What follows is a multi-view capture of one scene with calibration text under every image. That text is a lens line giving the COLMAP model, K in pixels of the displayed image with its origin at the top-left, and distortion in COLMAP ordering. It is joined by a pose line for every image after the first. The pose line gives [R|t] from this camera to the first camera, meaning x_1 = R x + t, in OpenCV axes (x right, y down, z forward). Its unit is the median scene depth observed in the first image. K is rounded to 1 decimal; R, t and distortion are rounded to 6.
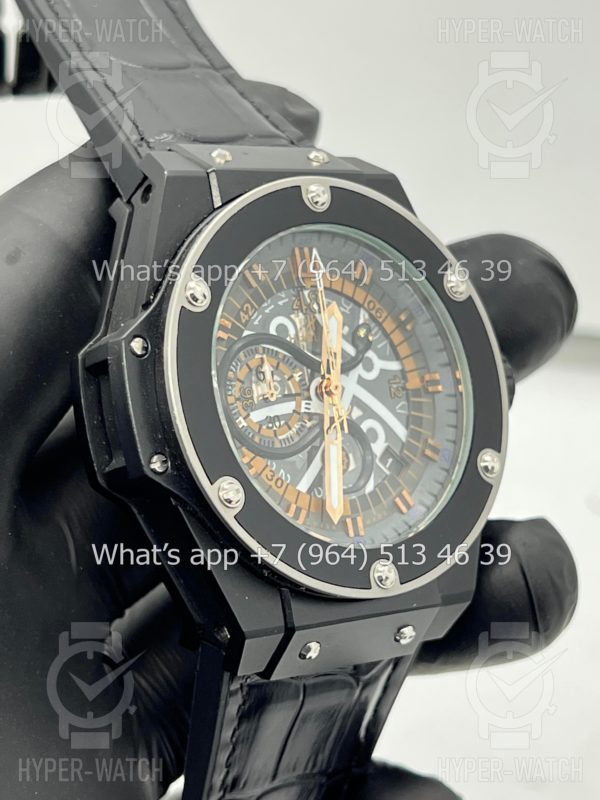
lens RADIAL K [[1868.6, 0, 302.5], [0, 1868.6, 395.2], [0, 0, 1]] dist [0.214616, 0.000000]
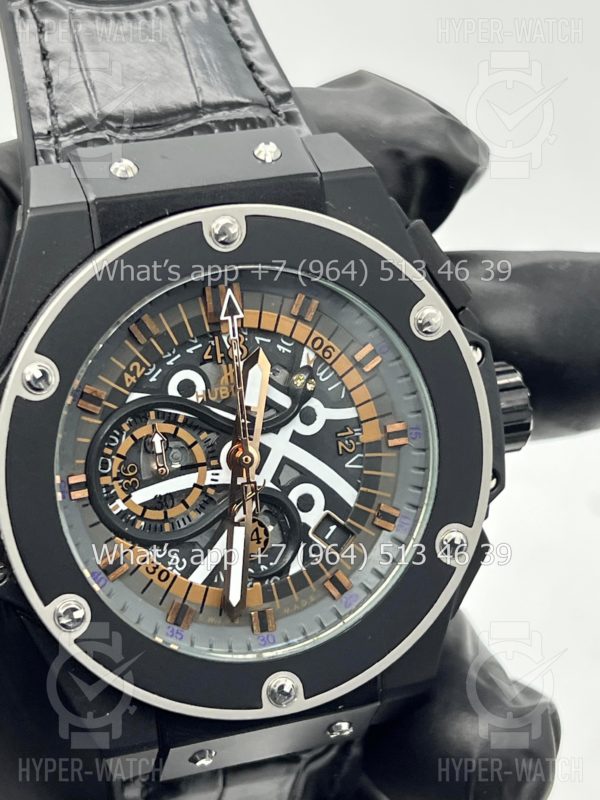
lens RADIAL K [[1868.6, 0, 298.3], [0, 1868.6, 400.4], [0, 0, 1]] dist [0.214616, 0.000000]
pose [[0.944819, 0.095567, -0.313343, 0.299571], [-0.001731, 0.957945, 0.286946, -0.269600], [0.327588, -0.270570, 0.905250, 0.259017]]
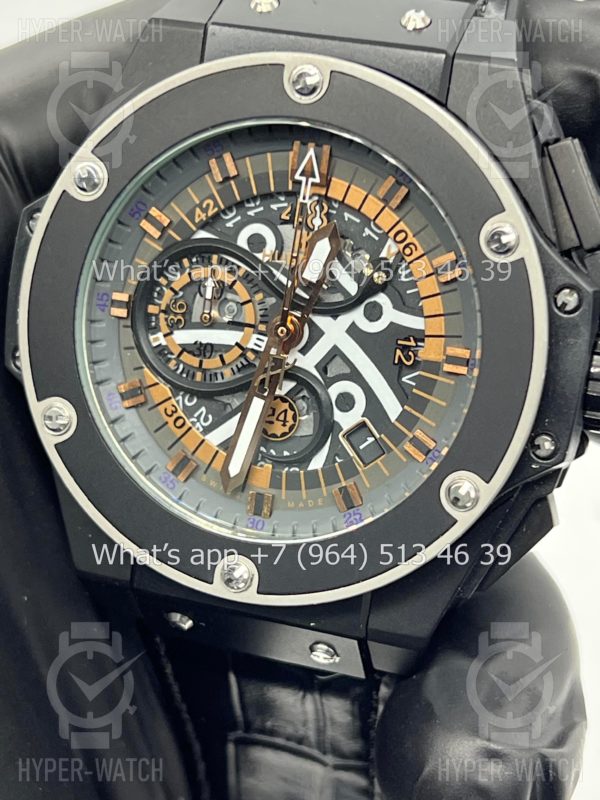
lens RADIAL K [[1868.6, 0, 302.1], [0, 1868.6, 407.1], [0, 0, 1]] dist [0.214616, 0.000000]
pose [[0.555958, 0.336256, -0.760160, 0.630082], [-0.139361, 0.939284, 0.313567, -0.221510], [0.819445, -0.068393, 0.569063, 0.559861]]
